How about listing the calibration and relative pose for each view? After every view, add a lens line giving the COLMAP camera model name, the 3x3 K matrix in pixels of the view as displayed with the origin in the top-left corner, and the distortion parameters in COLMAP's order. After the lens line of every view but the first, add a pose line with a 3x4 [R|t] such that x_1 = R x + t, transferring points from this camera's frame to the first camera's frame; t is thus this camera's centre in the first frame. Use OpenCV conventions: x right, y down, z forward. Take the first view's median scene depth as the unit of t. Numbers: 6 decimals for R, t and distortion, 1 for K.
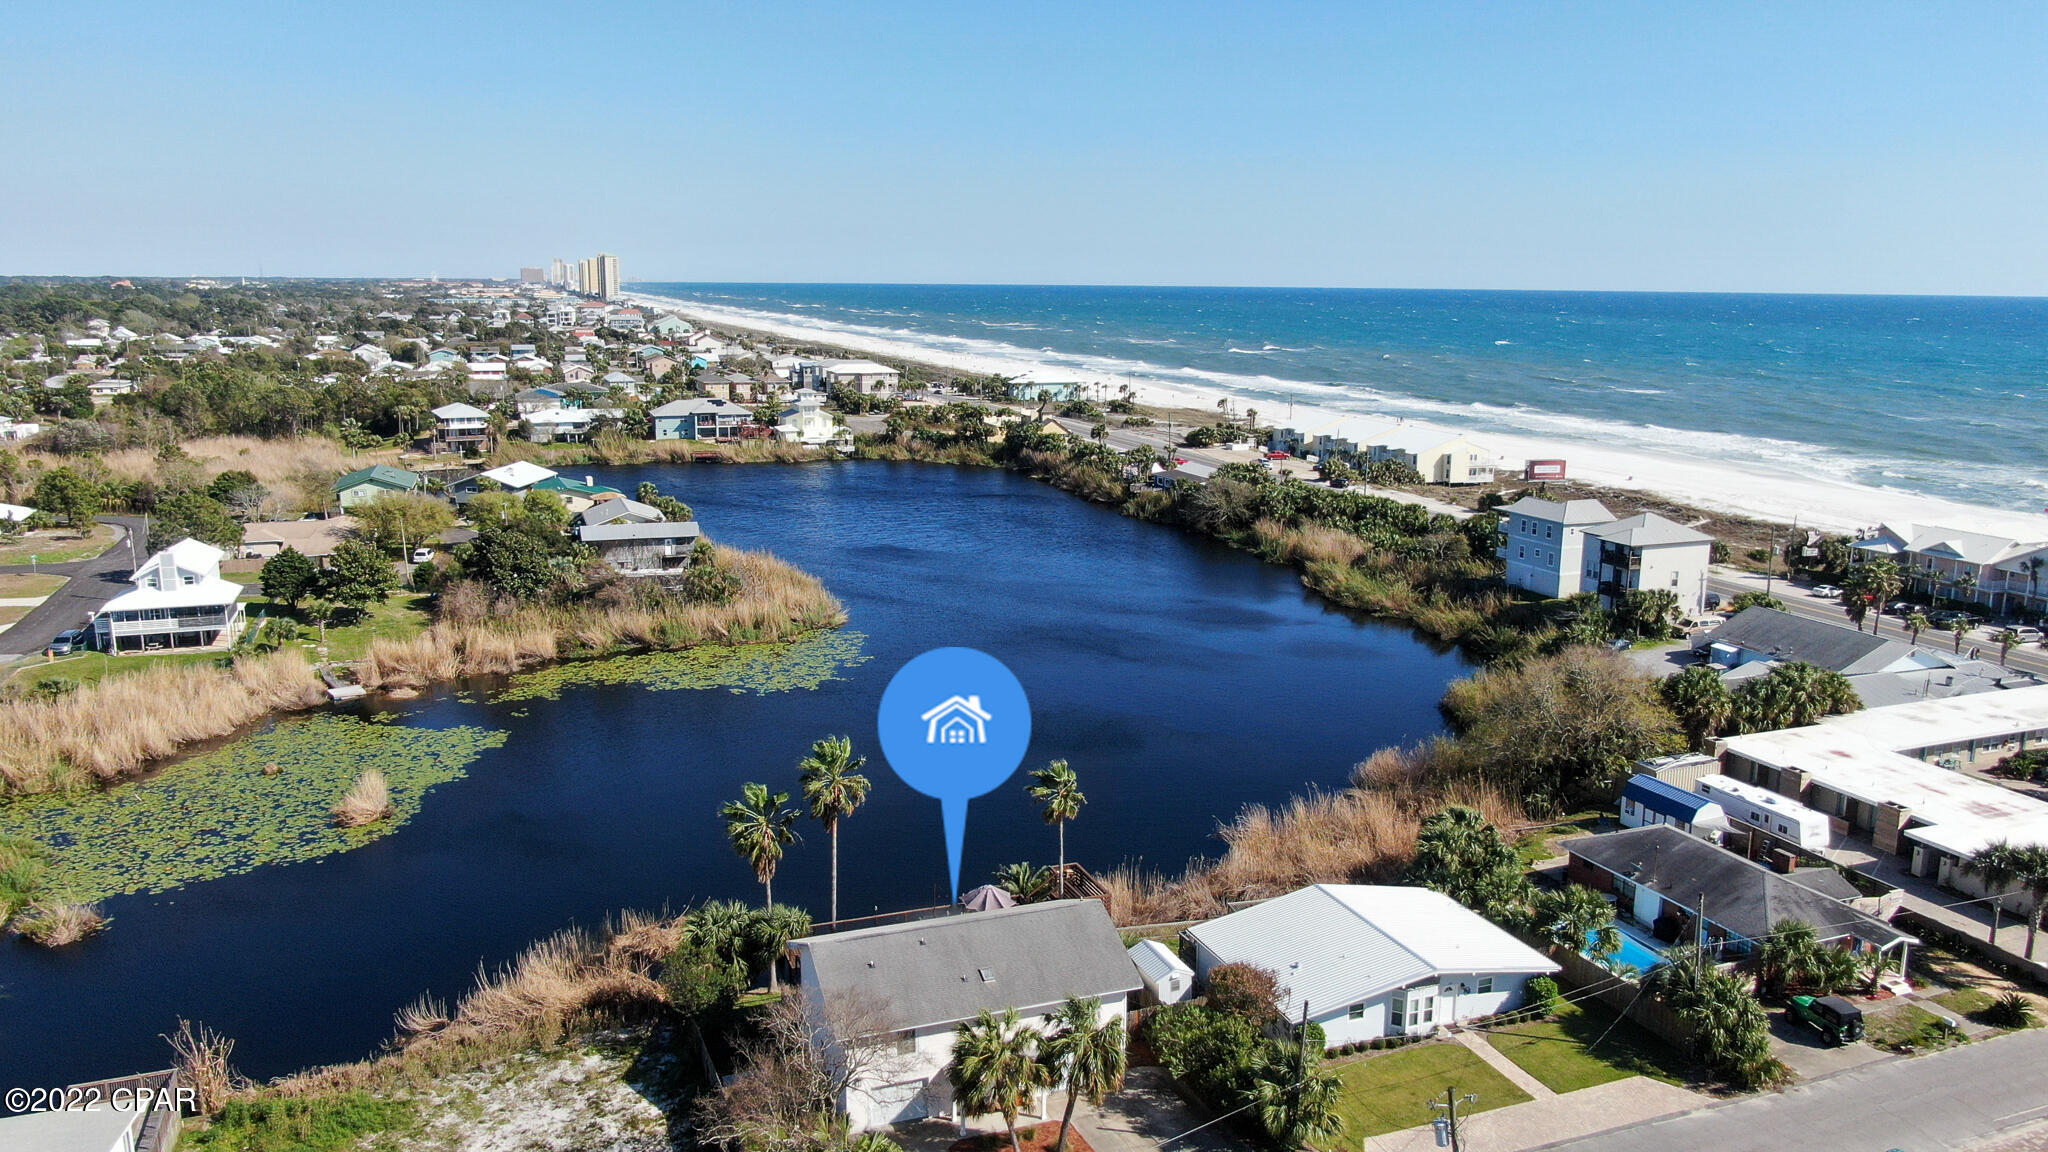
lens RADIAL K [[1472.0, 0, 1024.0], [0, 1472.0, 576.0], [0, 0, 1]] dist [-0.021093, 0.006267]
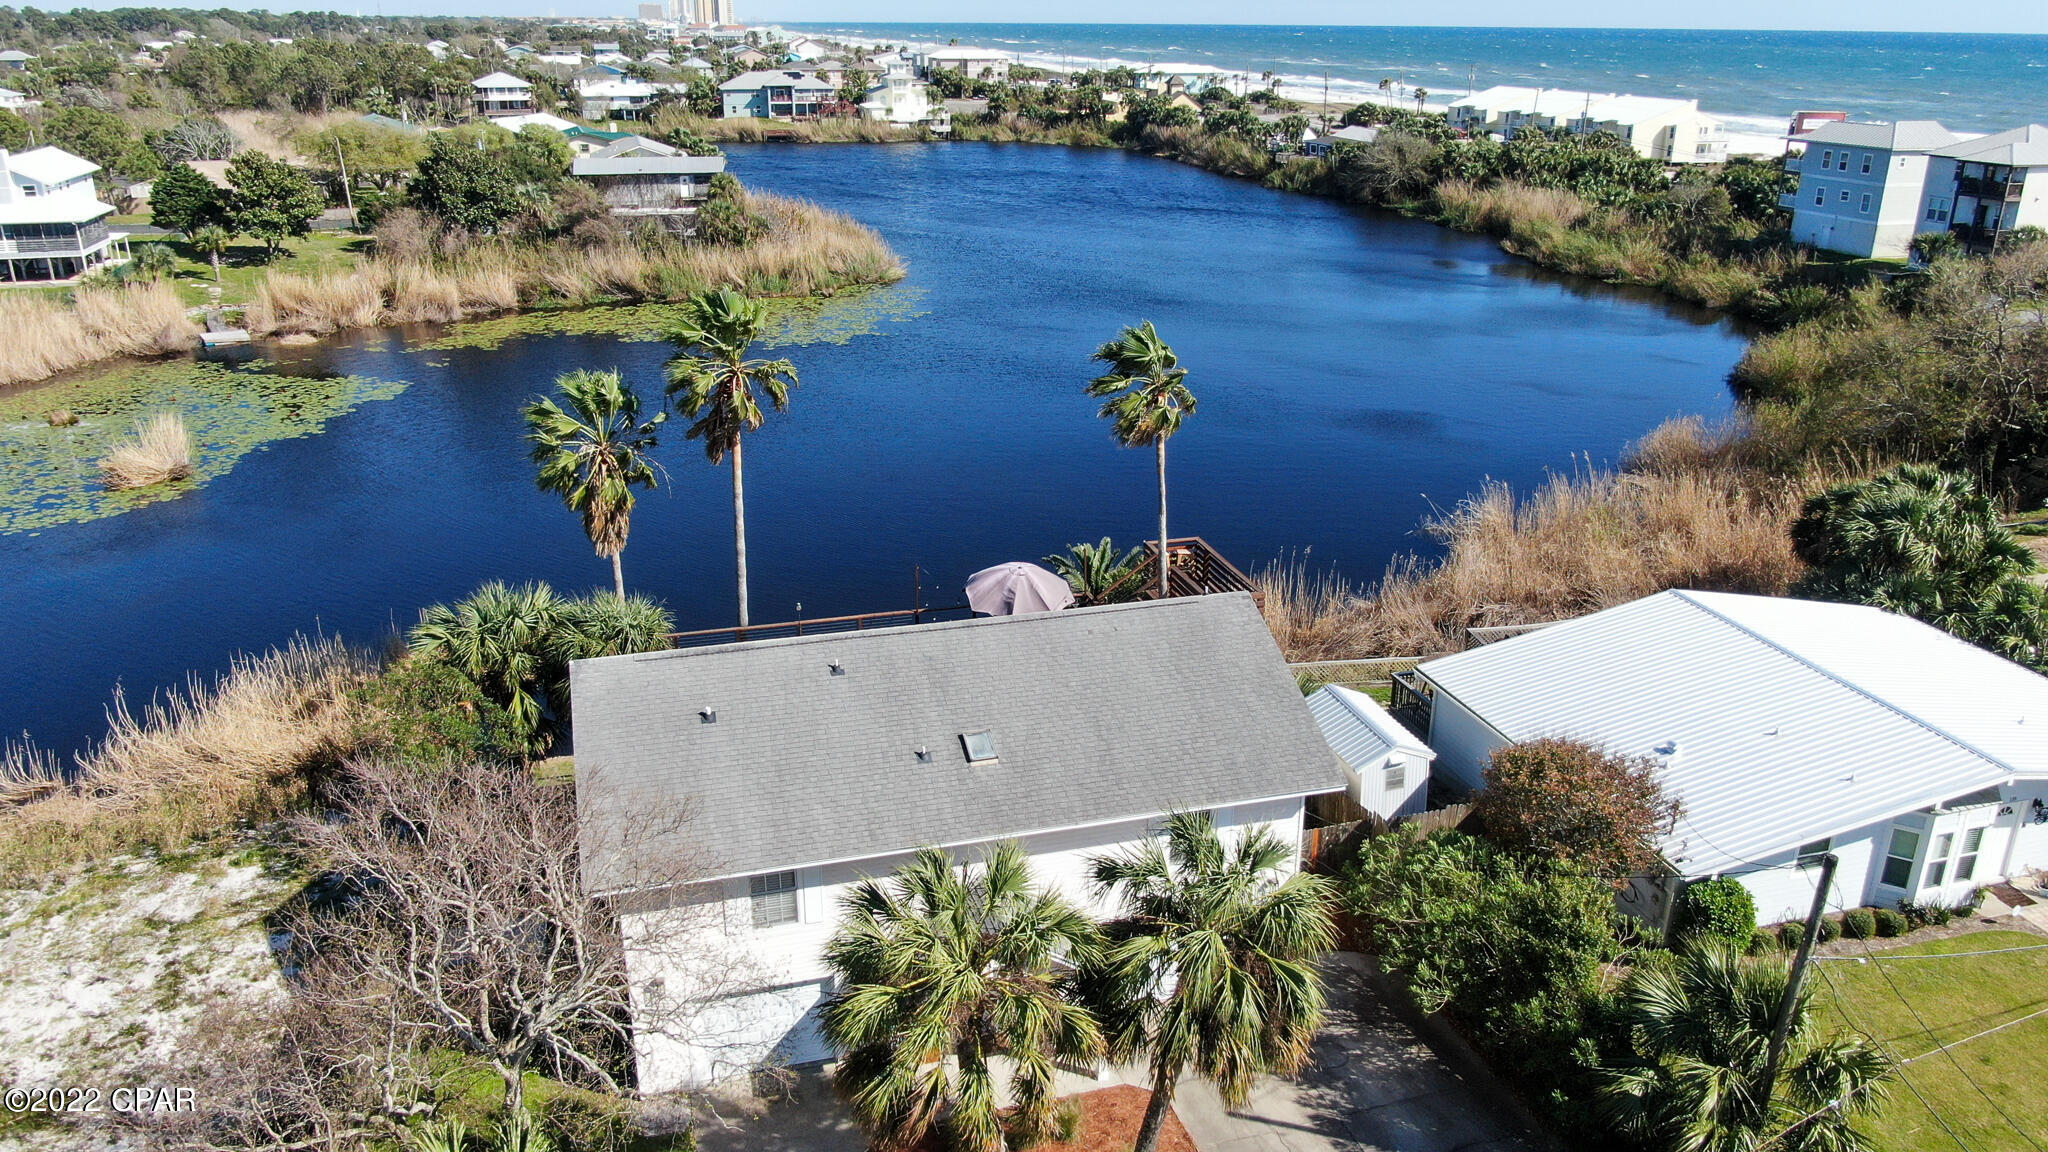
lens RADIAL K [[1472.0, 0, 1024.0], [0, 1472.0, 576.0], [0, 0, 1]] dist [-0.021093, 0.006267]
pose [[0.996321, 0.027302, -0.081235, 0.008751], [-0.013701, 0.986449, 0.163496, 0.062735], [0.084598, -0.161782, 0.983194, 0.242790]]
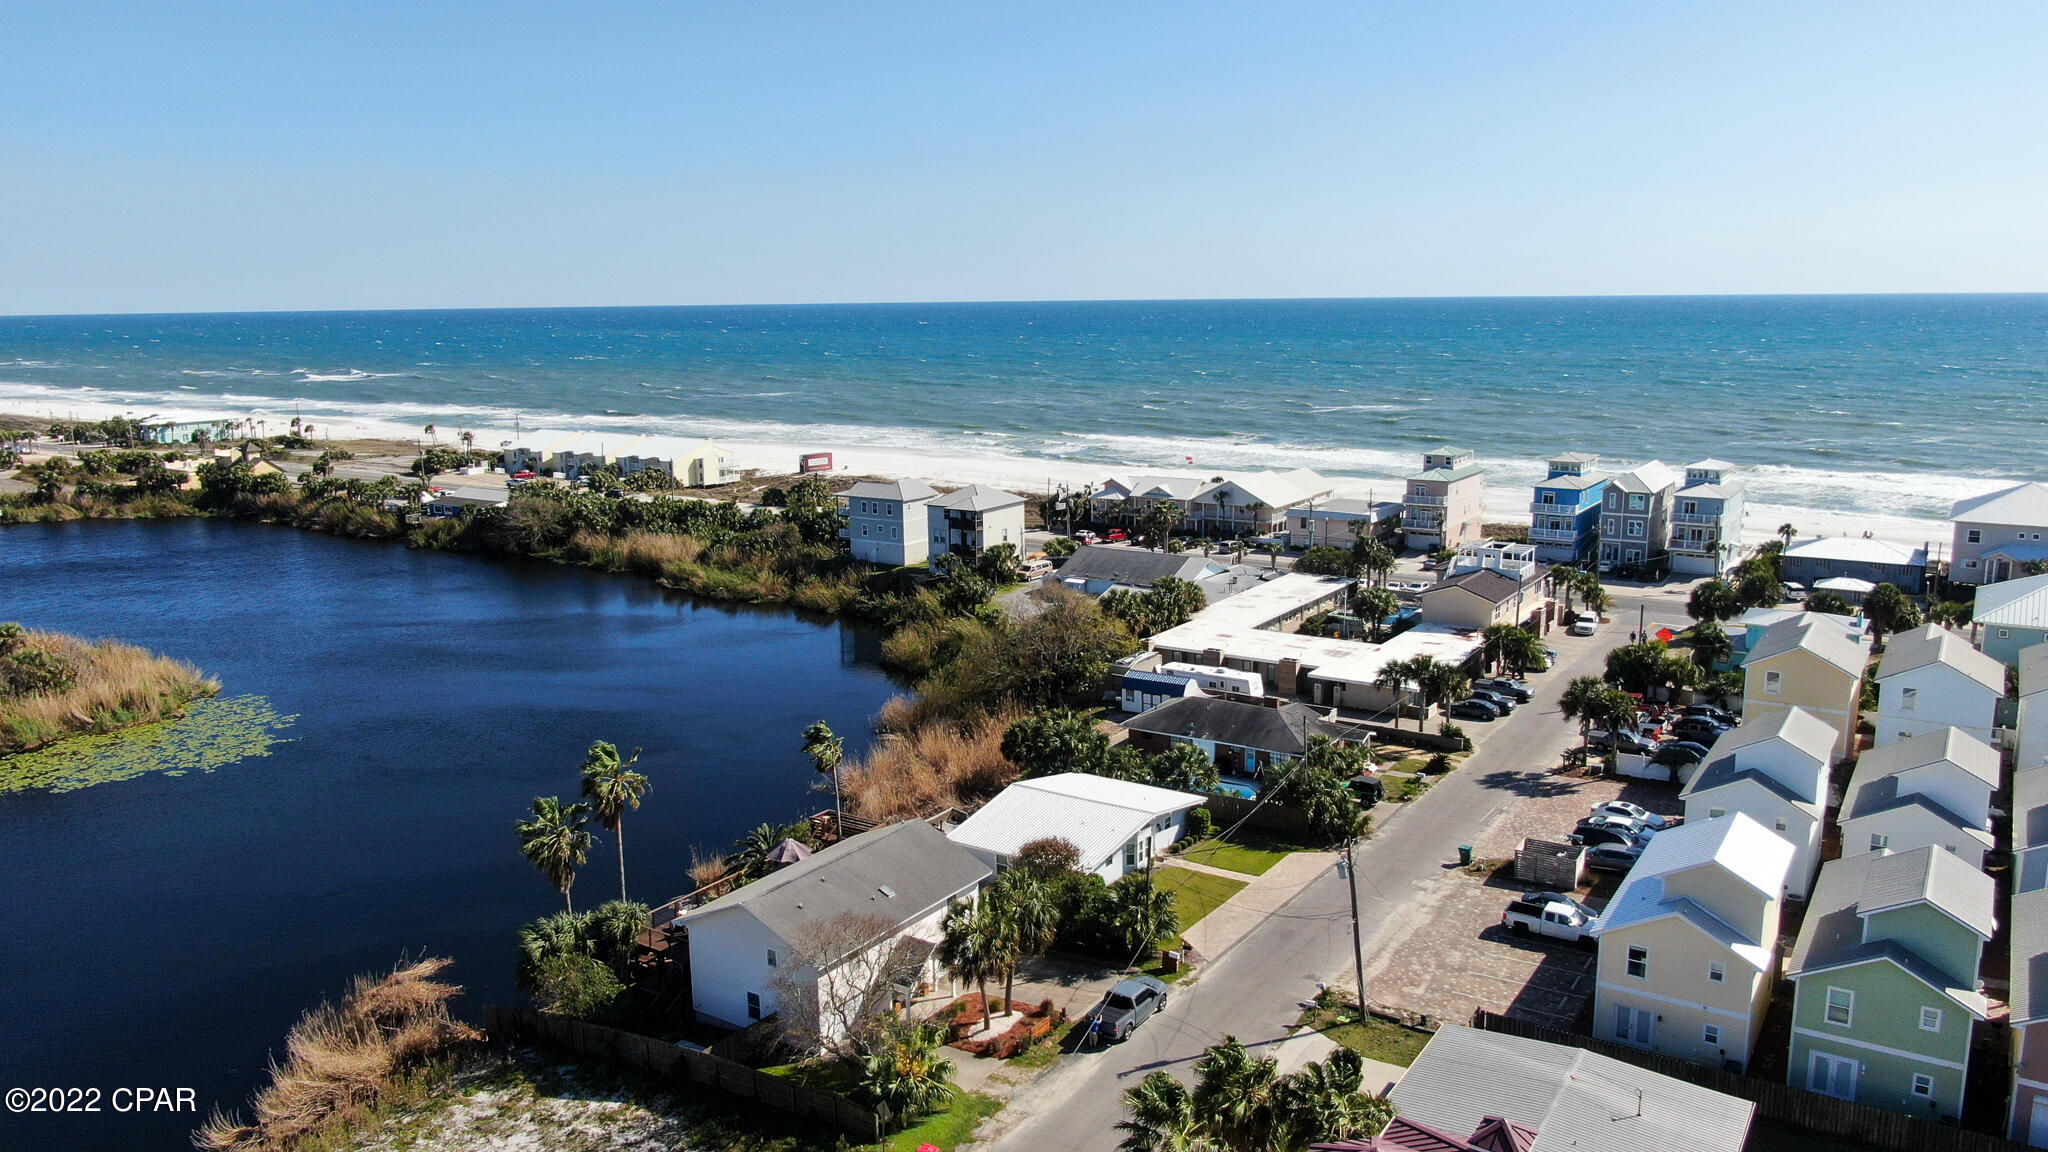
lens RADIAL K [[1472.0, 0, 1024.0], [0, 1472.0, 576.0], [0, 0, 1]] dist [-0.021093, 0.006267]
pose [[0.817280, -0.124669, 0.562593, -0.229592], [0.131219, 0.990930, 0.028964, 0.002312], [-0.561101, 0.050151, 0.826227, -0.012494]]
